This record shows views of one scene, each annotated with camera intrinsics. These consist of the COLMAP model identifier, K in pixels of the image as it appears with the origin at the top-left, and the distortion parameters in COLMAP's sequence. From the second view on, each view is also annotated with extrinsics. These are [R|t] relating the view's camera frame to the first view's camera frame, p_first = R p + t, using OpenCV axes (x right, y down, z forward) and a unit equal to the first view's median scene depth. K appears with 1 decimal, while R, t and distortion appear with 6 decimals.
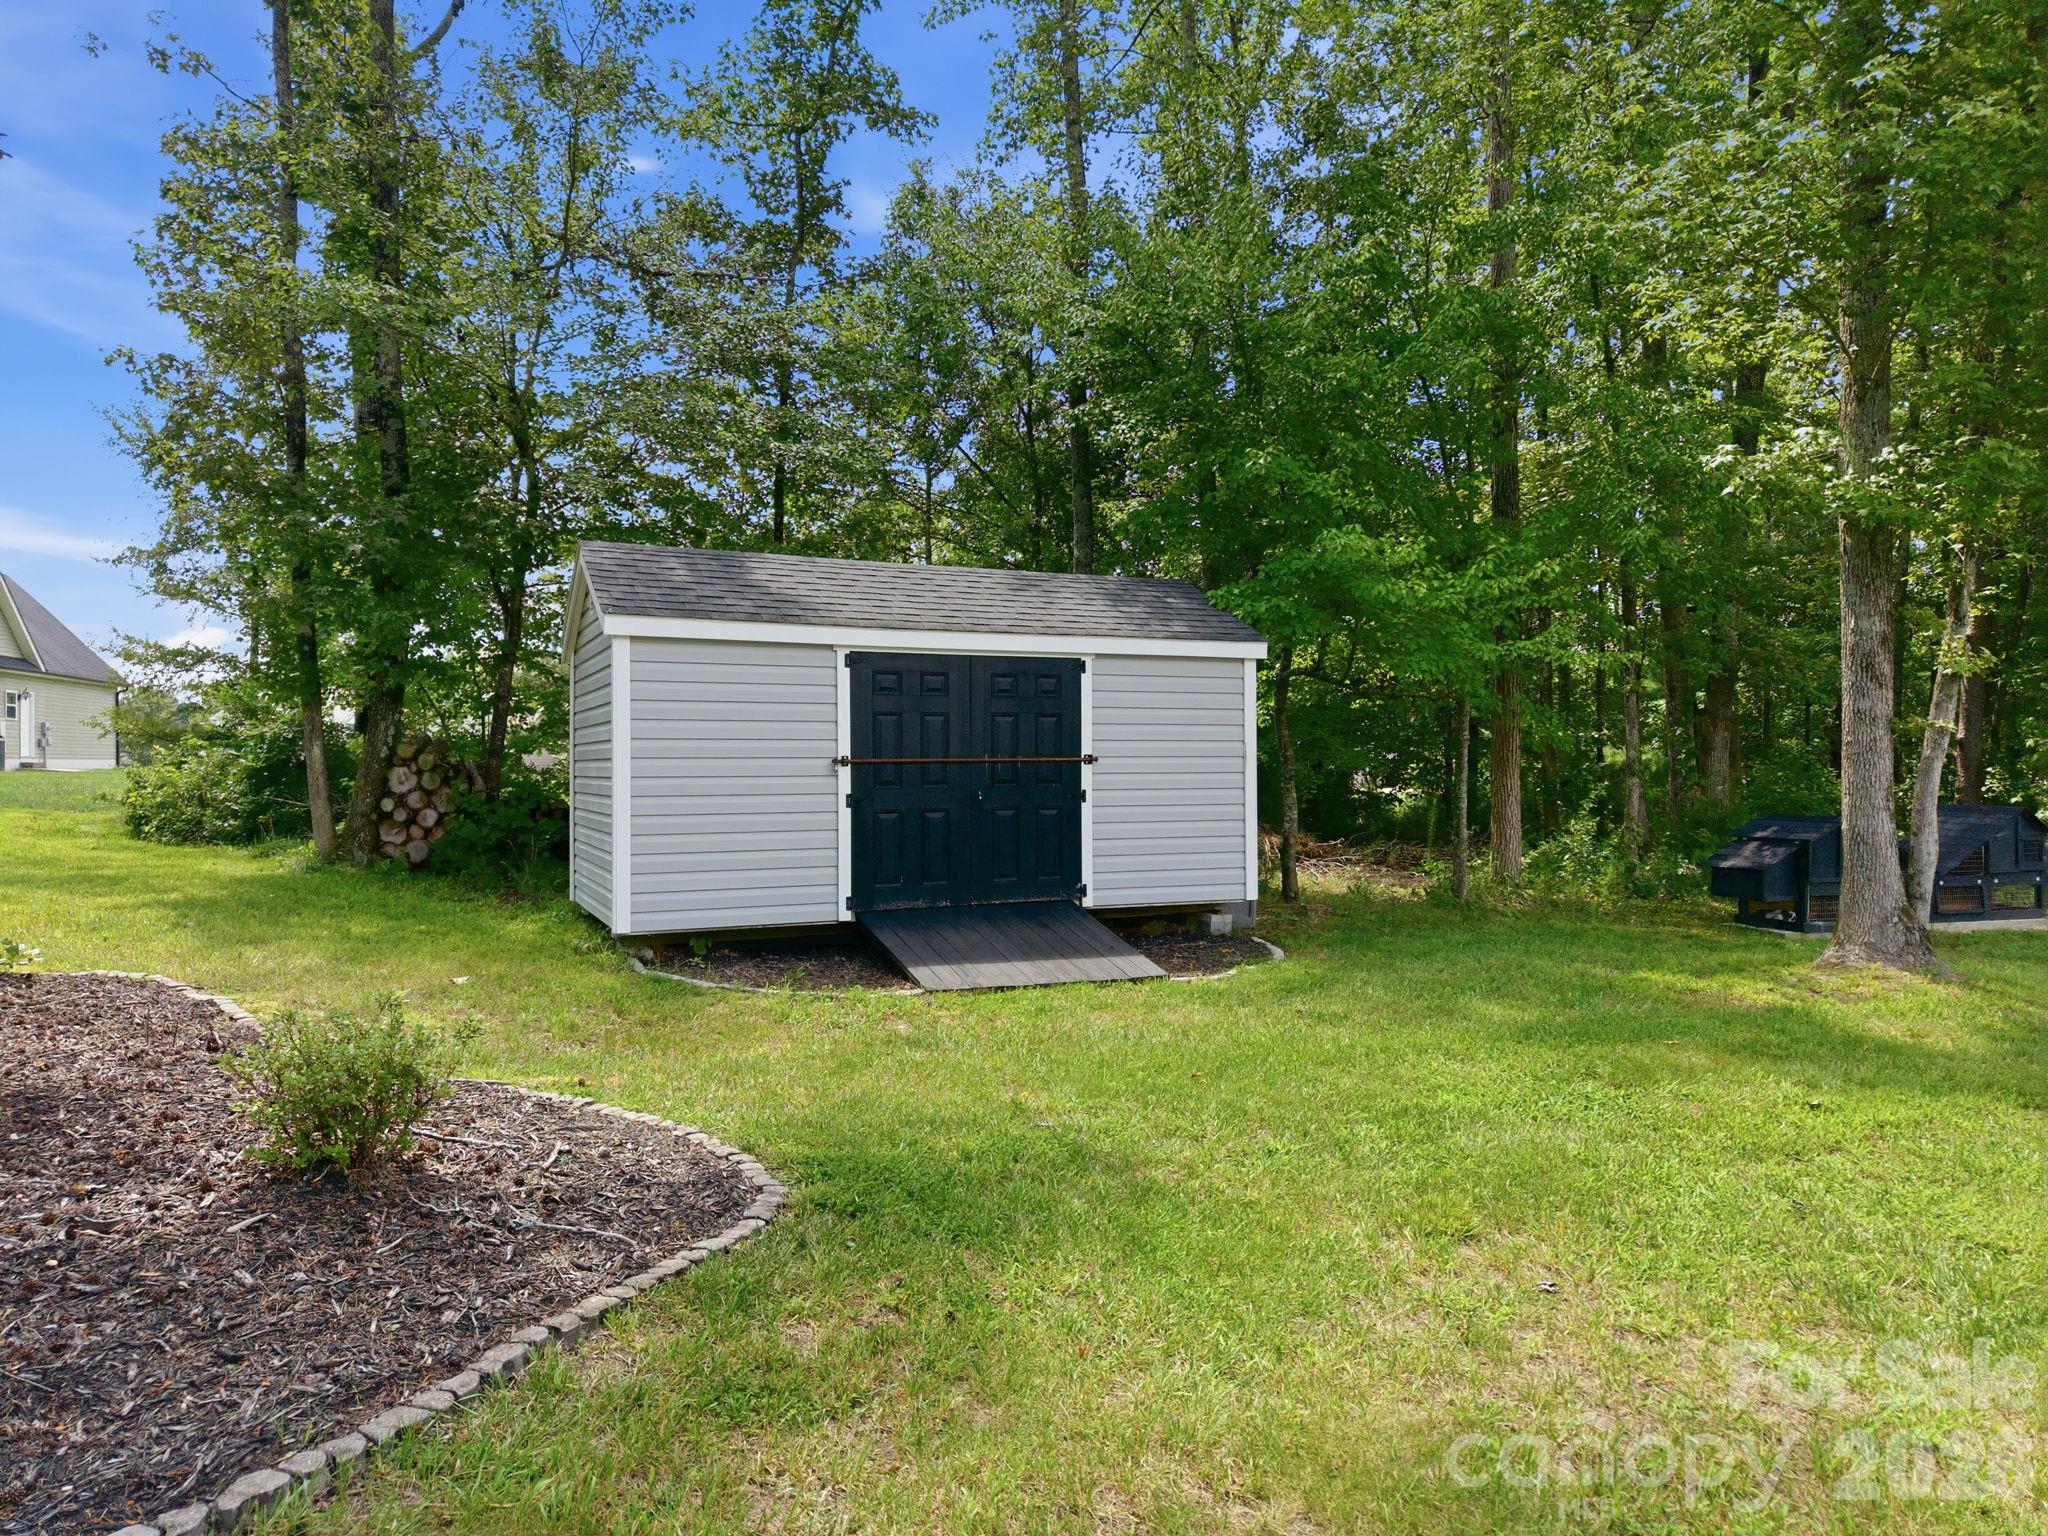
lens RADIAL K [[1353.1, 0, 1017.1], [0, 1353.1, 776.4], [0, 0, 1]] dist [0.005584, -0.003178]
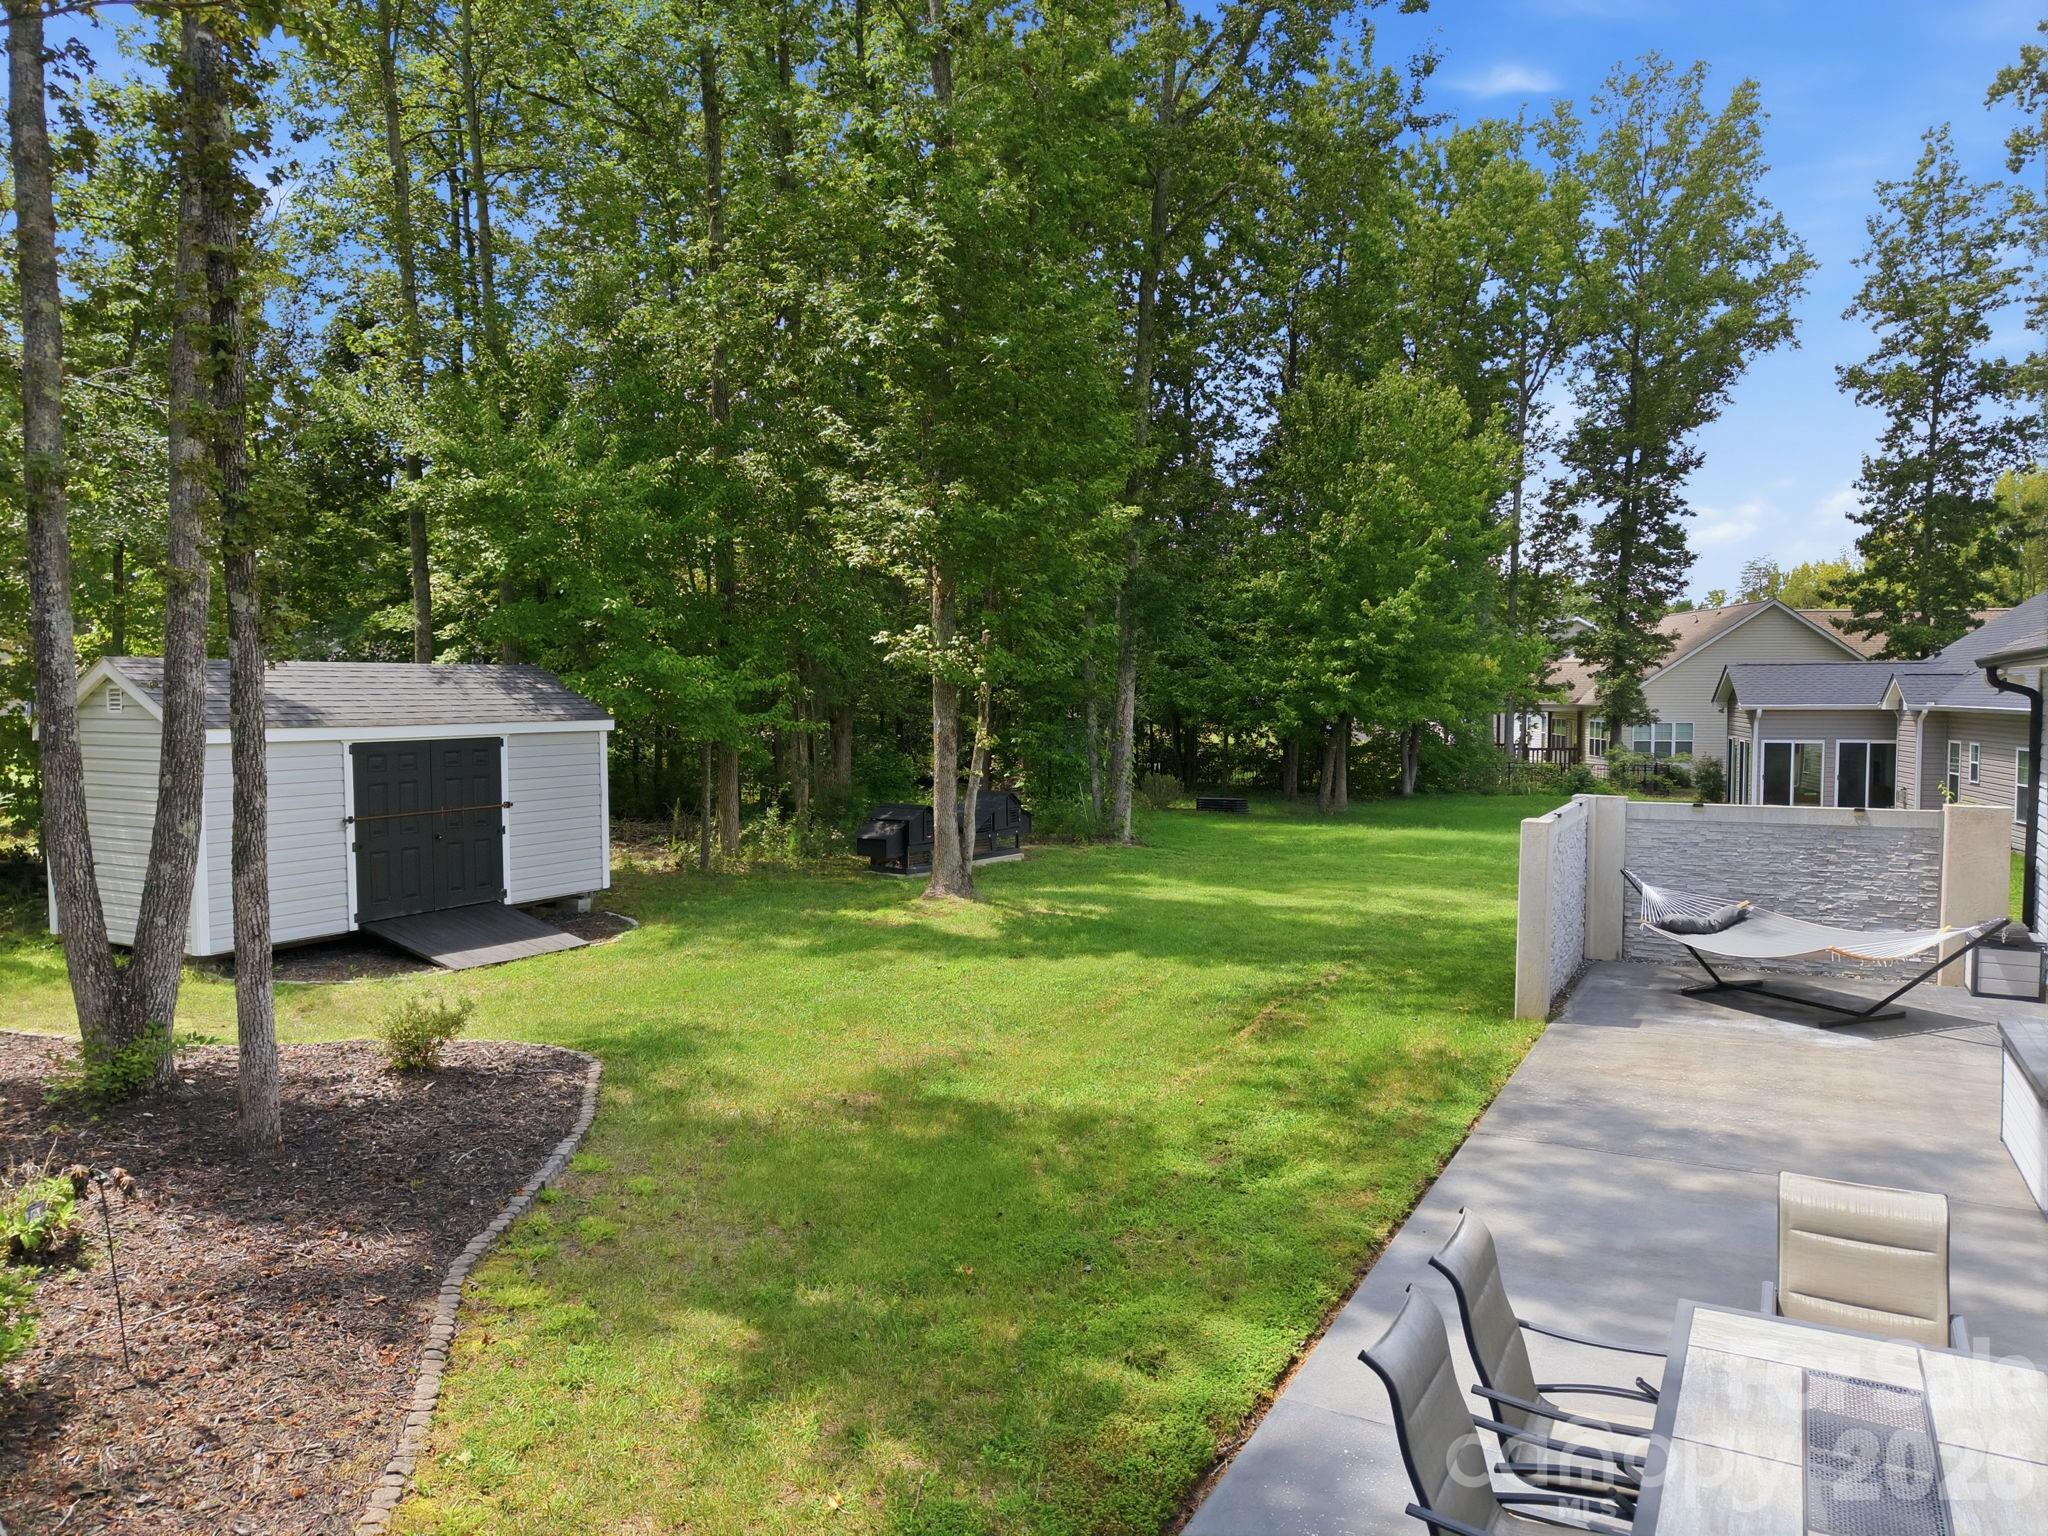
lens RADIAL K [[1325.8, 0, 1023.3], [0, 1325.8, 779.1], [0, 0, 1]] dist [0.140043, -0.218646]
pose [[0.797911, -0.033869, 0.601823, -0.417673], [0.003446, 0.998660, 0.051633, -0.125203], [-0.602766, -0.039124, 0.796958, -0.566572]]
